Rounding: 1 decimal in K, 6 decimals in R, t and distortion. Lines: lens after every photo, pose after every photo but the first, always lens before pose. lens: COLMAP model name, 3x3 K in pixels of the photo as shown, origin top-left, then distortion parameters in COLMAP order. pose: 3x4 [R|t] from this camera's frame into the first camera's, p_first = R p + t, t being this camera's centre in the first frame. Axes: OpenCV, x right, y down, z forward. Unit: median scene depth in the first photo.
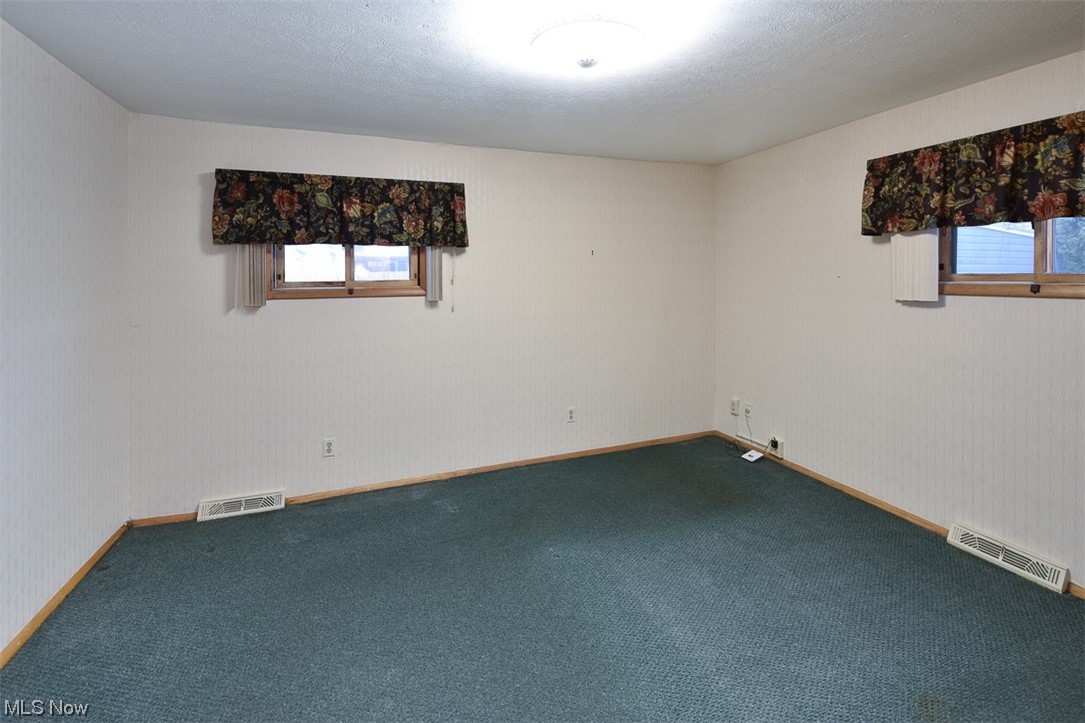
lens RADIAL K [[481.8, 0, 564.0], [0, 481.8, 283.4], [0, 0, 1]] dist [0.004092, -0.003187]
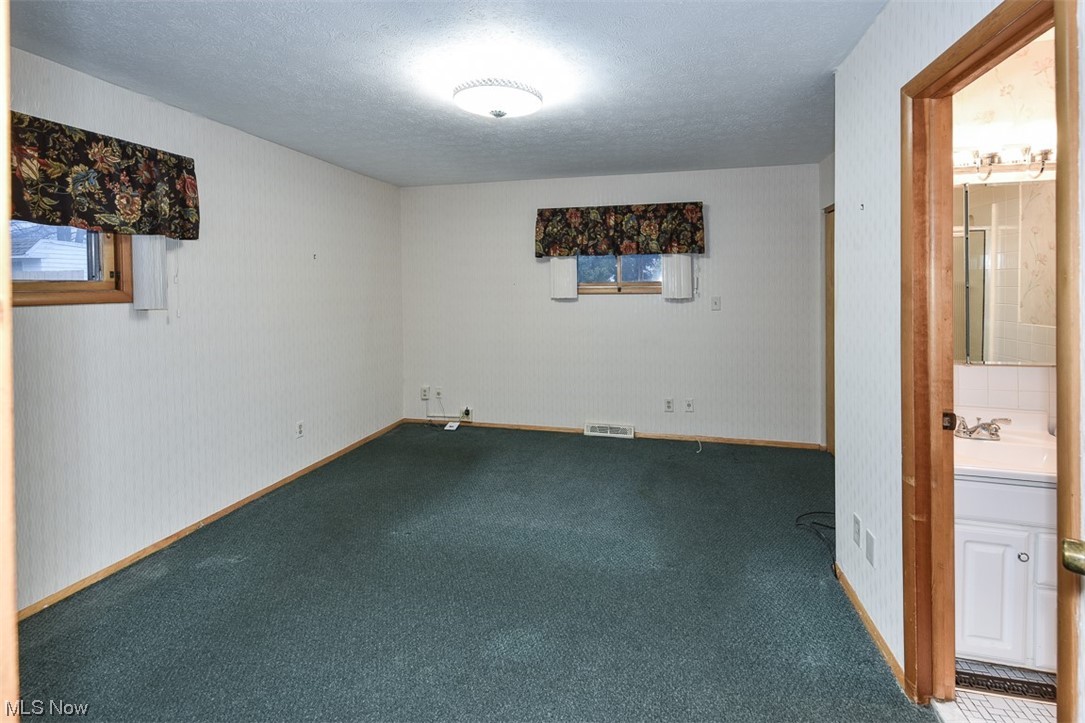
lens RADIAL K [[472.7, 0, 554.7], [0, 472.7, 295.3], [0, 0, 1]] dist [0.001798, -0.002066]
pose [[0.571293, -0.005723, 0.820726, -0.582891], [0.011974, 0.999927, -0.001362, 0.026050], [-0.820659, 0.010605, 0.571320, 0.089677]]
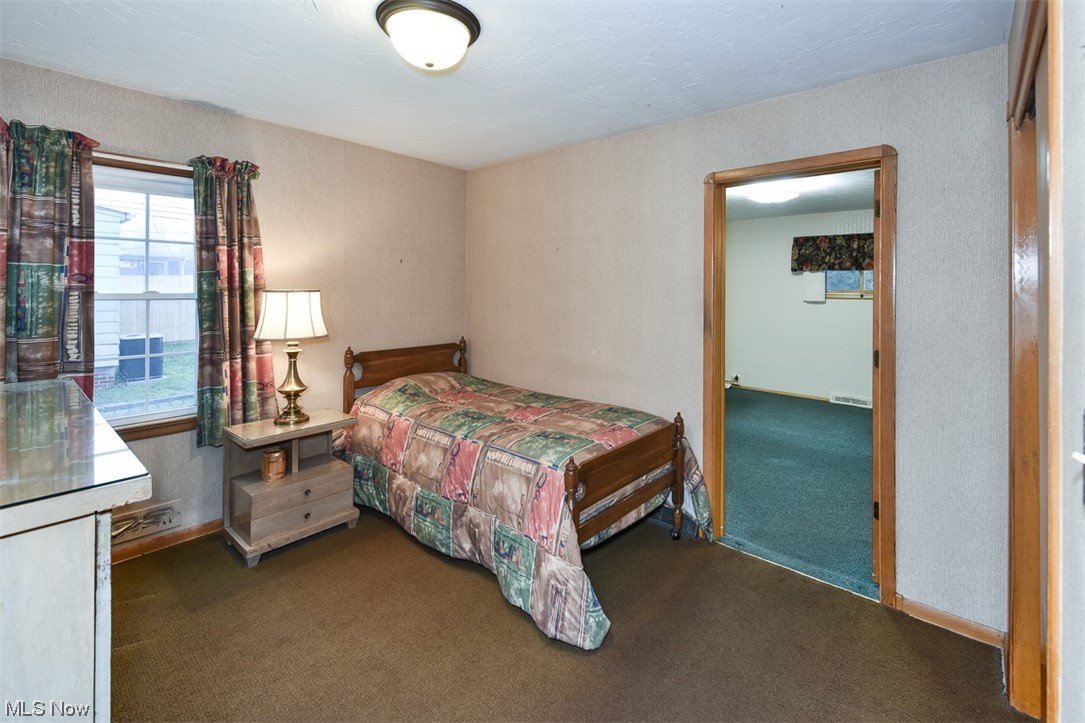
lens RADIAL K [[481.8, 0, 547.8], [0, 481.8, 286.6], [0, 0, 1]] dist [0.004092, -0.003187]
pose [[0.890210, 0.017752, 0.455204, -1.333980], [-0.010258, 0.999768, -0.018928, 0.021243], [-0.455434, 0.012180, 0.890186, -0.425945]]
